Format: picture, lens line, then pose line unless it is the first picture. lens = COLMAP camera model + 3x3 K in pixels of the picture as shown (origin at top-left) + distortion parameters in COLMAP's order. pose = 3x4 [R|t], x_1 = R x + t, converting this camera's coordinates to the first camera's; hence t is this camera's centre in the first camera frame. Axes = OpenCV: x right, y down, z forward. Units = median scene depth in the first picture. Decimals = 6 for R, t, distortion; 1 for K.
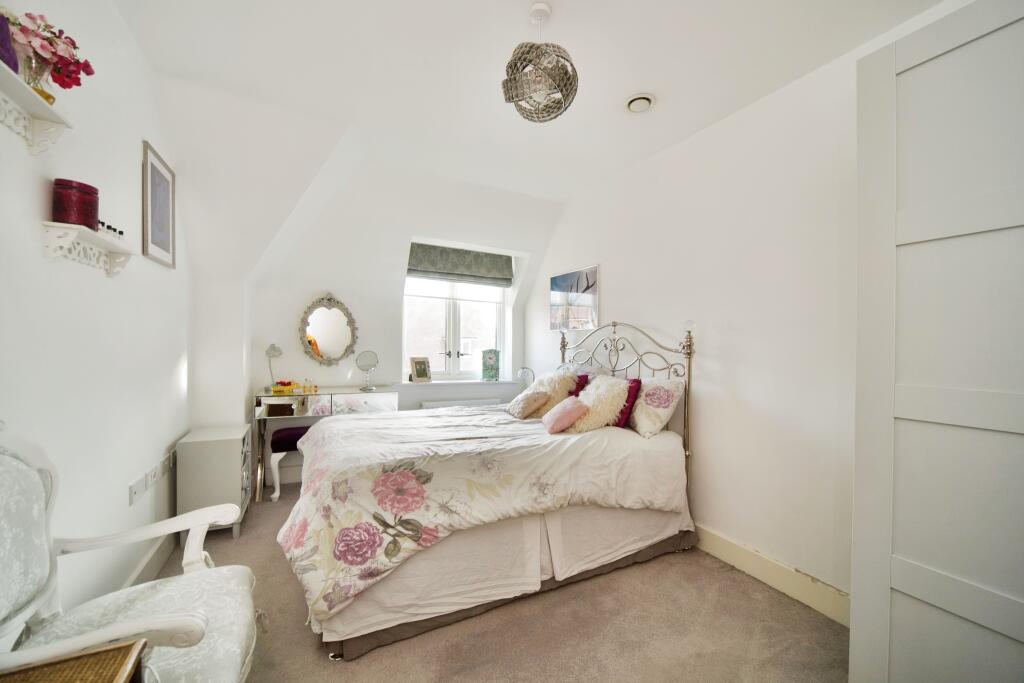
lens RADIAL K [[385.9, 0, 521.5], [0, 385.9, 359.3], [0, 0, 1]] dist [-0.010795, 0.000011]
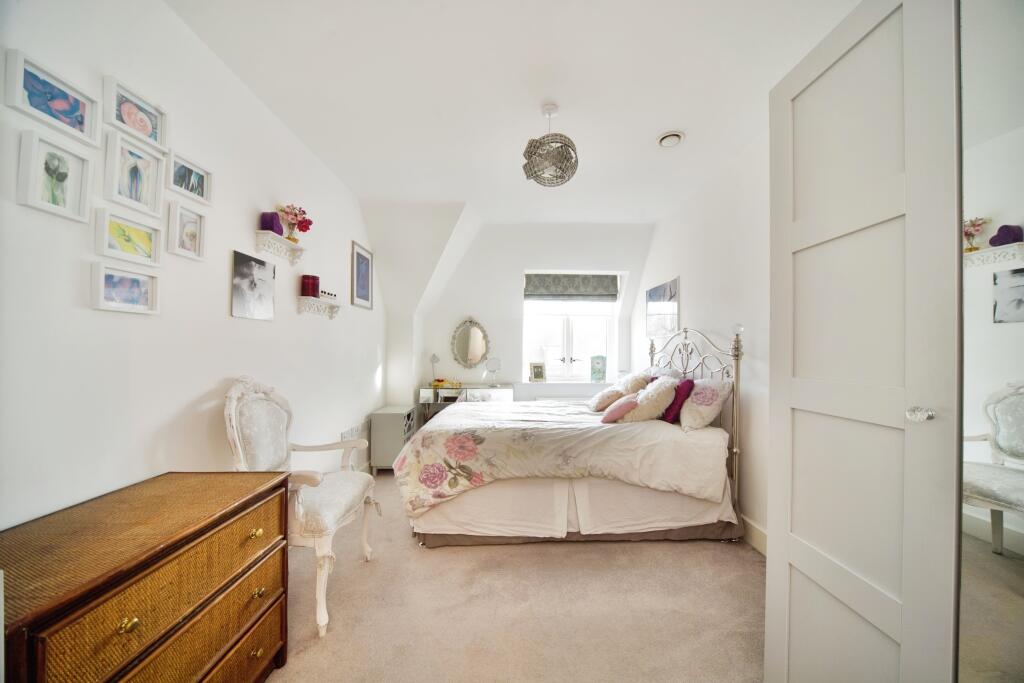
lens RADIAL K [[352.9, 0, 537.1], [0, 352.9, 357.6], [0, 0, 1]] dist [-0.009379, -0.000006]
pose [[0.915131, -0.013504, -0.402931, 0.396717], [0.003371, 0.999660, -0.025845, 0.016659], [0.403143, 0.022293, 0.914865, -0.130309]]
